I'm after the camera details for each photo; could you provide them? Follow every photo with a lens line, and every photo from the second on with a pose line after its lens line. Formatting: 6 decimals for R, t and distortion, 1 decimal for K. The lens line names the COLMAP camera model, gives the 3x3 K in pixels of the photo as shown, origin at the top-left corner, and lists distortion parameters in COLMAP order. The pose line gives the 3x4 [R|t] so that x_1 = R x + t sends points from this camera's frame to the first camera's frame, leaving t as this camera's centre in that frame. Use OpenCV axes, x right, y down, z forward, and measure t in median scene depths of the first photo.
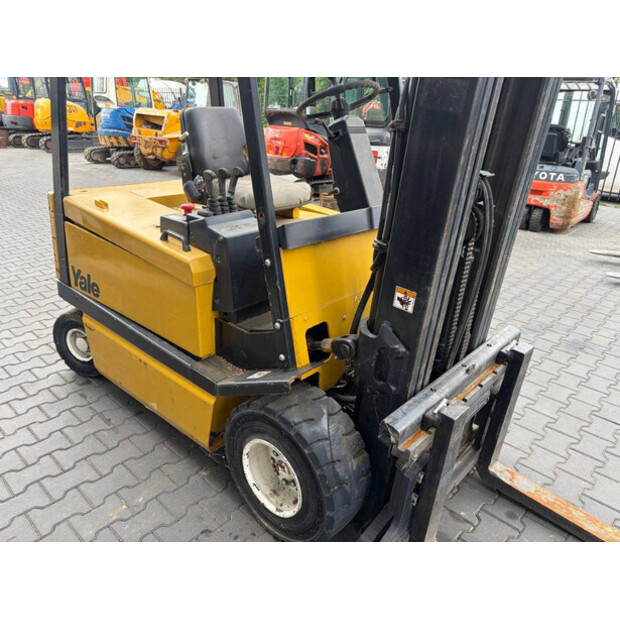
lens RADIAL K [[474.3, 0, 309.2], [0, 474.3, 306.9], [0, 0, 1]] dist [0.041388, -0.047930]
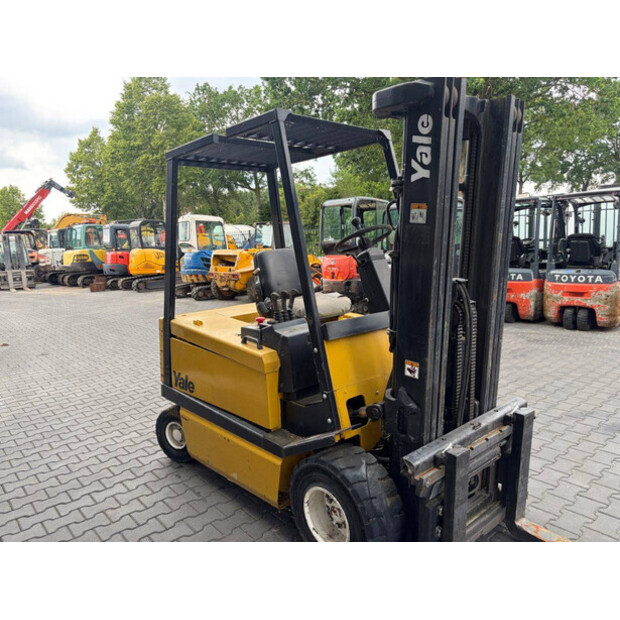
lens RADIAL K [[474.3, 0, 309.2], [0, 474.3, 306.9], [0, 0, 1]] dist [0.041388, -0.047930]
pose [[0.989441, -0.068044, -0.127970, 0.071955], [0.034303, 0.967801, -0.249368, 0.114323], [0.140817, 0.242345, 0.959916, -0.343975]]
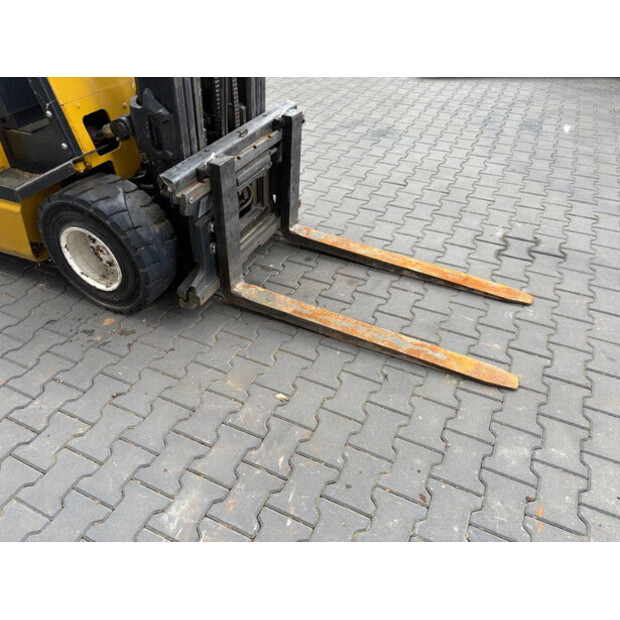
lens RADIAL K [[474.3, 0, 310.9], [0, 474.3, 320.8], [0, 0, 1]] dist [0.009489, 0.001587]
pose [[0.953174, -0.229420, 0.197042, 0.150449], [0.156796, 0.932032, 0.326697, 0.187216], [-0.258600, -0.280504, 0.924361, -0.214791]]
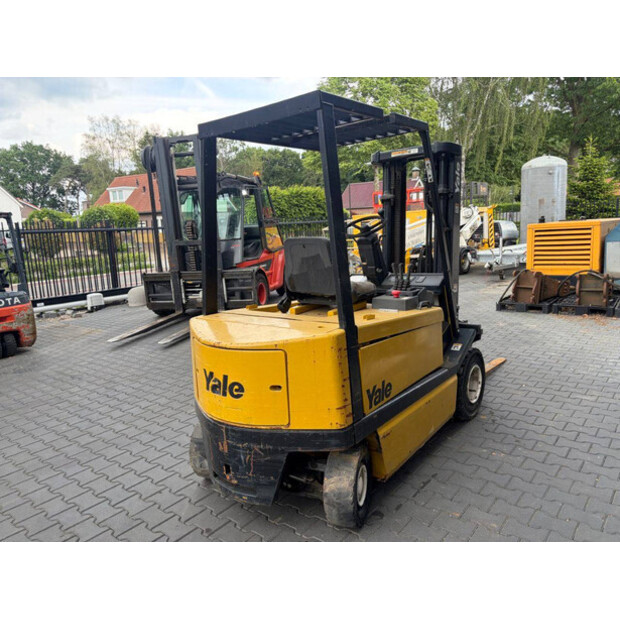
lens RADIAL K [[474.3, 0, 310.9], [0, 474.3, 320.8], [0, 0, 1]] dist [0.009489, 0.001587]
pose [[-0.068020, -0.222269, 0.972610, -1.947898], [0.431960, 0.872196, 0.229531, -0.672464], [-0.899324, 0.435741, 0.036685, 1.384274]]
